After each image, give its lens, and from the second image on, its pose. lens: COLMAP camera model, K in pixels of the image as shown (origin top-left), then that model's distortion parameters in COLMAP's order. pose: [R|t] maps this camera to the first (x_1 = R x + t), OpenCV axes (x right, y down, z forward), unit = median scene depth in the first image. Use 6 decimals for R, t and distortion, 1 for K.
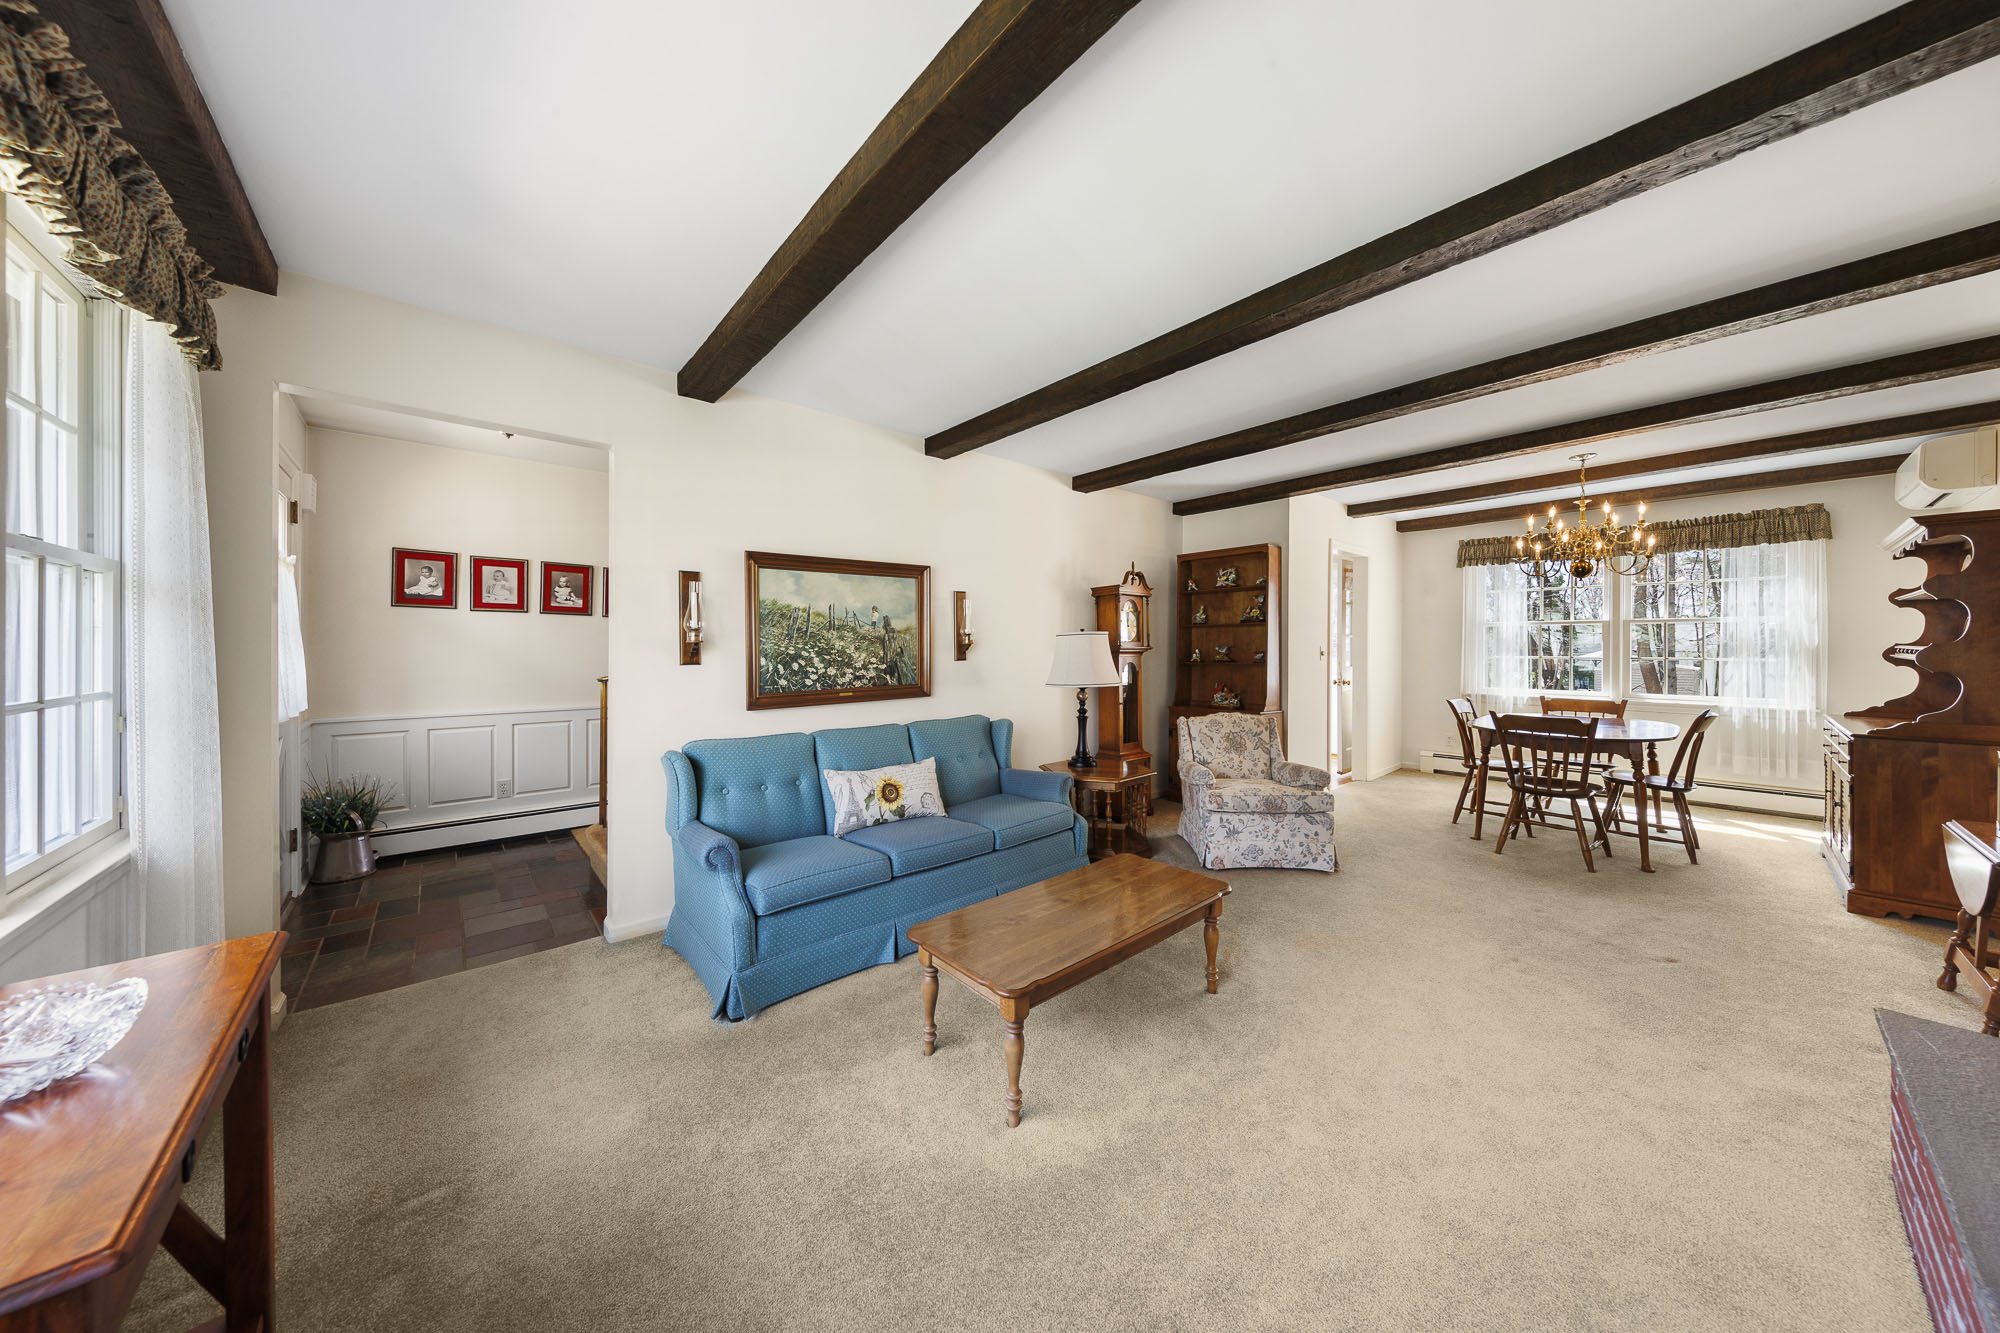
lens RADIAL K [[636.0, 0, 1002.9], [0, 636.0, 647.9], [0, 0, 1]] dist [0.003903, -0.001145]
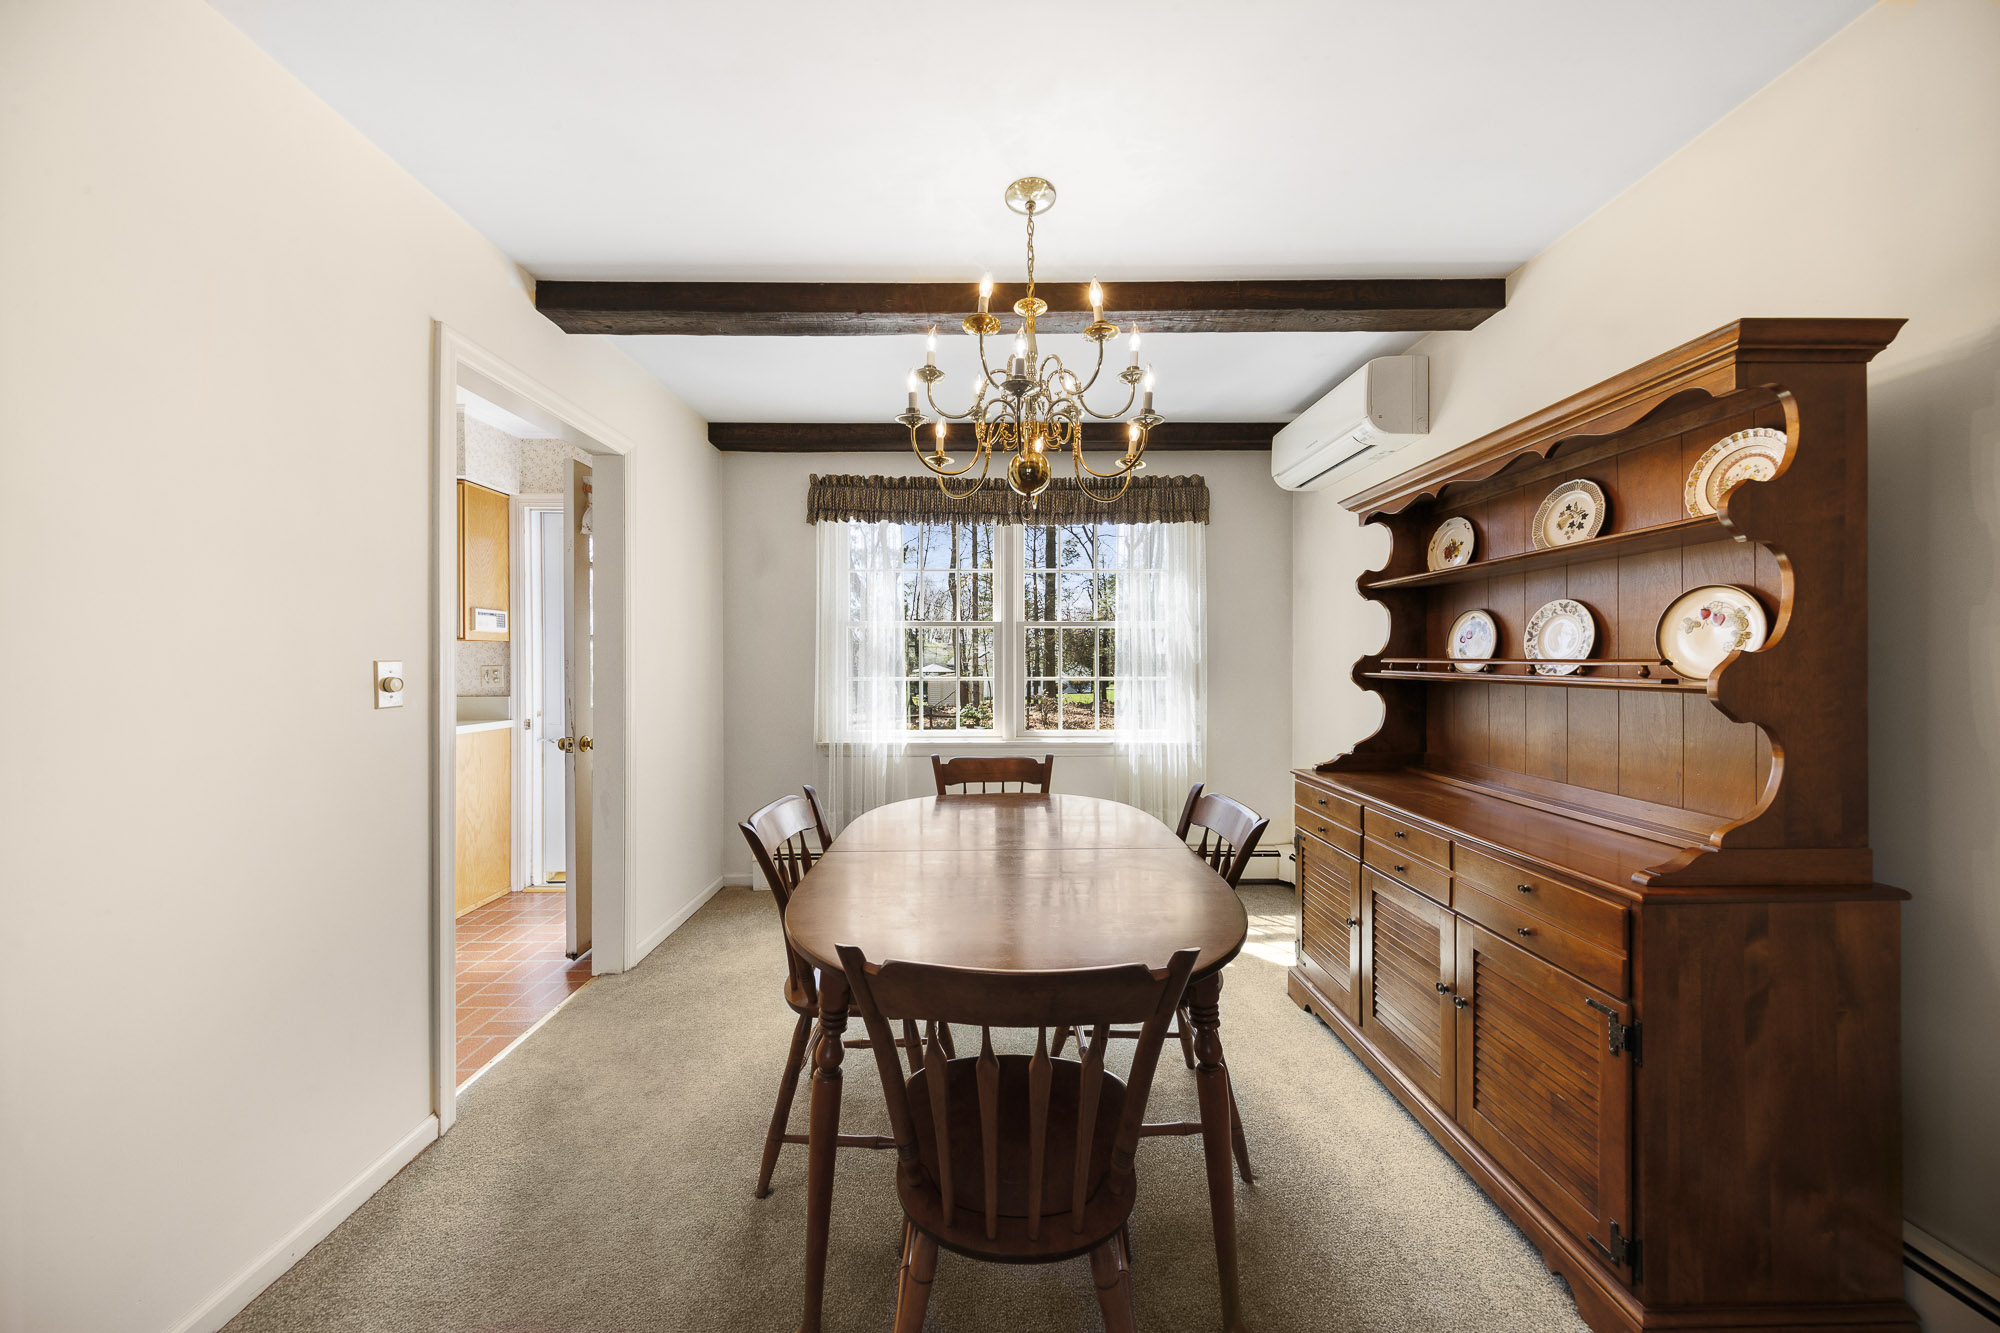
lens RADIAL K [[636.0, 0, 1015.0], [0, 636.0, 668.6], [0, 0, 1]] dist [0.003903, -0.001145]
pose [[0.629807, -0.011202, 0.776671, 0.525253], [0.004123, 0.999930, 0.011079, -0.001556], [-0.776741, -0.003775, 0.629809, 0.676136]]
